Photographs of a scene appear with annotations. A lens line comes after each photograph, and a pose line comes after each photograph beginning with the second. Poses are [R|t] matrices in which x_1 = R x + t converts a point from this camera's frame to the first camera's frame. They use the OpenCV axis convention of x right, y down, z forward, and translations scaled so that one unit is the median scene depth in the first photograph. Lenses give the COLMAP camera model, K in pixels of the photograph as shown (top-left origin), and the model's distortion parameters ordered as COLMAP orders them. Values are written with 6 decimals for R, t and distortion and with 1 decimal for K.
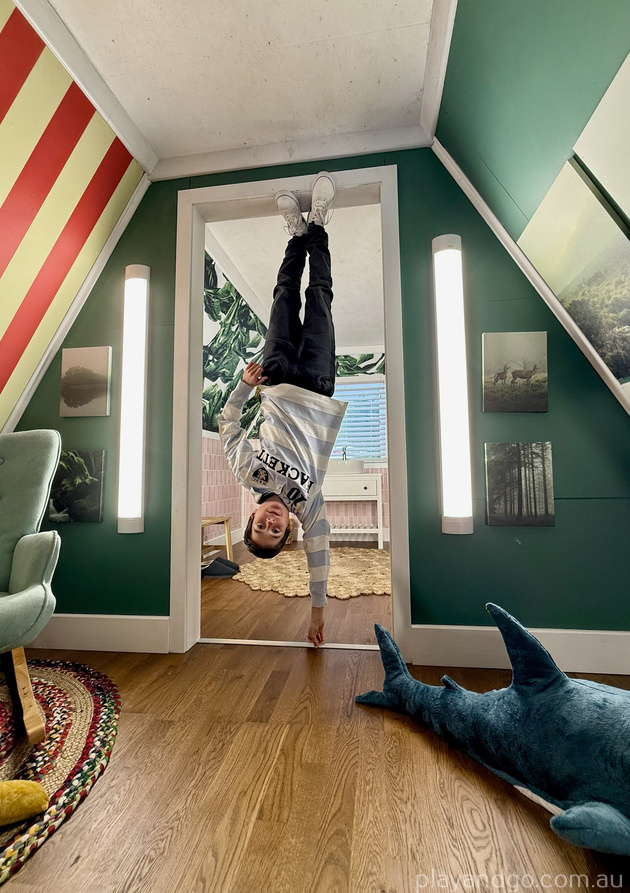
lens RADIAL K [[366.4, 0, 334.2], [0, 366.4, 446.3], [0, 0, 1]] dist [0.000111, 0.000211]
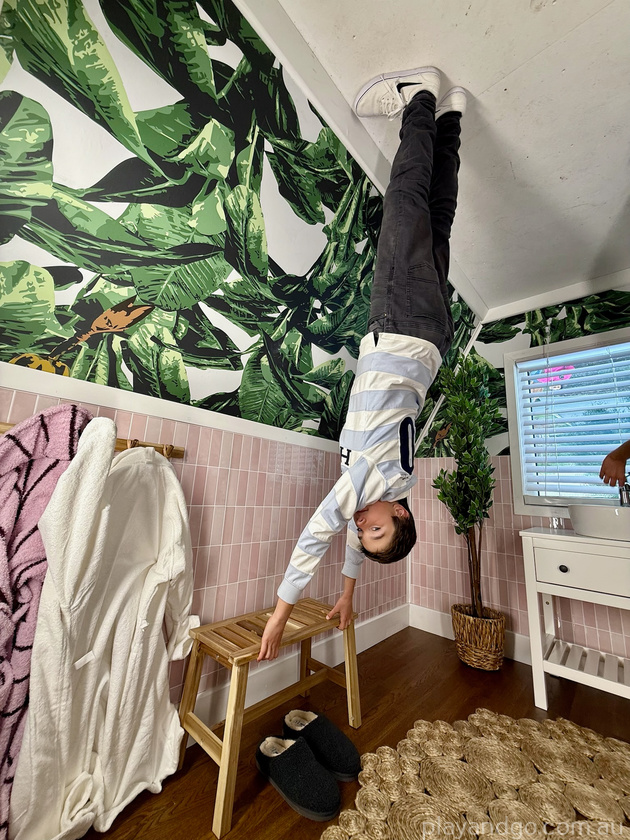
lens RADIAL K [[335.3, 0, 315.0], [0, 335.3, 420.0], [0, 0, 1]] dist [0.001178, 0.000570]
pose [[0.821719, -0.061984, -0.566512, -0.112961], [-0.020628, 0.990181, -0.138260, 0.000474], [0.569519, 0.125297, 0.812372, 1.073583]]
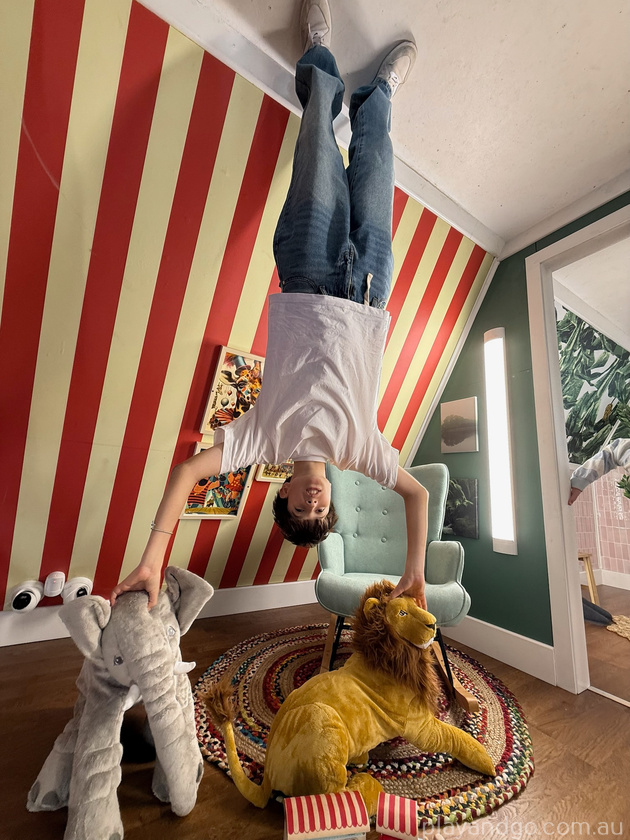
lens RADIAL K [[335.3, 0, 315.0], [0, 335.3, 420.0], [0, 0, 1]] dist [0.001178, 0.000570]
pose [[0.632716, -0.104309, -0.767327, -0.080680], [-0.009014, 0.989827, -0.141988, -0.022390], [0.774332, 0.096755, 0.625339, -0.153734]]
